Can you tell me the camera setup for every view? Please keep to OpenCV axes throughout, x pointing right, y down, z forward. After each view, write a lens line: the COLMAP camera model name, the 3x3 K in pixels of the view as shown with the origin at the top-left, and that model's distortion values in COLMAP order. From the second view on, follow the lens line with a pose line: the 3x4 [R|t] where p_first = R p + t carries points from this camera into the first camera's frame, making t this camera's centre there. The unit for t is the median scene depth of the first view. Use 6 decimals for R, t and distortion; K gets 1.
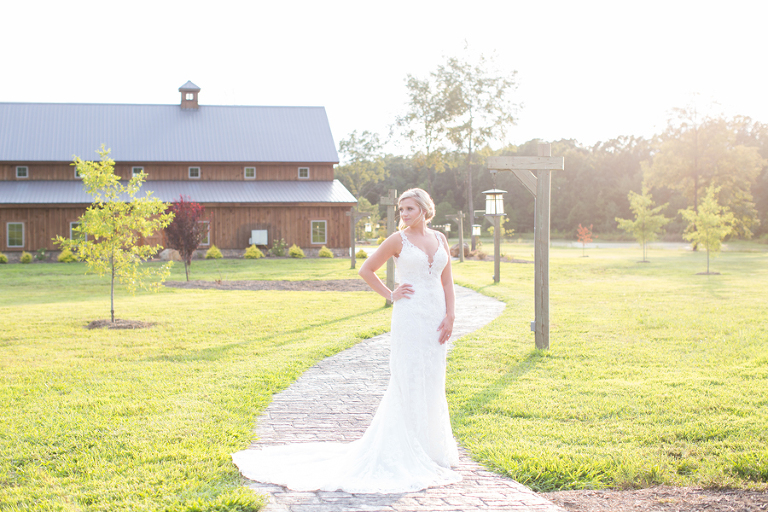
lens RADIAL K [[1129.9, 0, 384.0], [0, 1129.9, 256.0], [0, 0, 1]] dist [-0.180214, 0.028357]
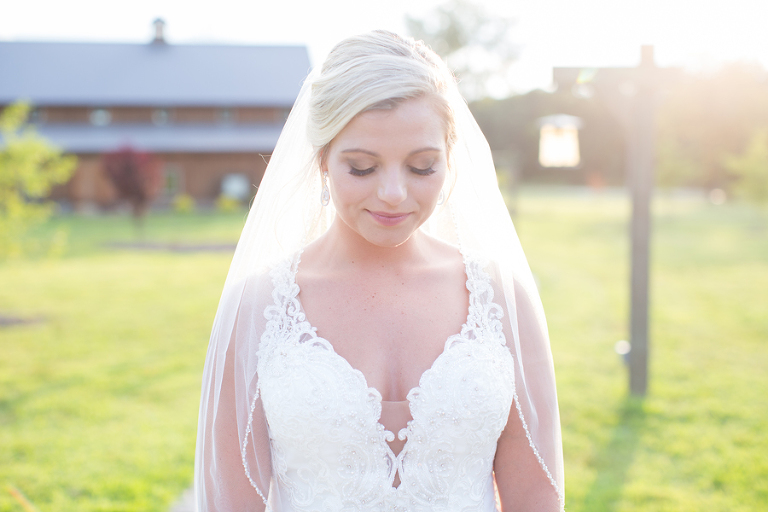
lens RADIAL K [[1122.6, 0, 383.2], [0, 1122.6, 228.8], [0, 0, 1]] dist [-0.226397, 0.014476]
pose [[0.999992, 0.002209, 0.003469, 0.003330], [-0.002288, 0.999736, 0.022877, -0.007362], [-0.003417, -0.022885, 0.999732, 0.192786]]
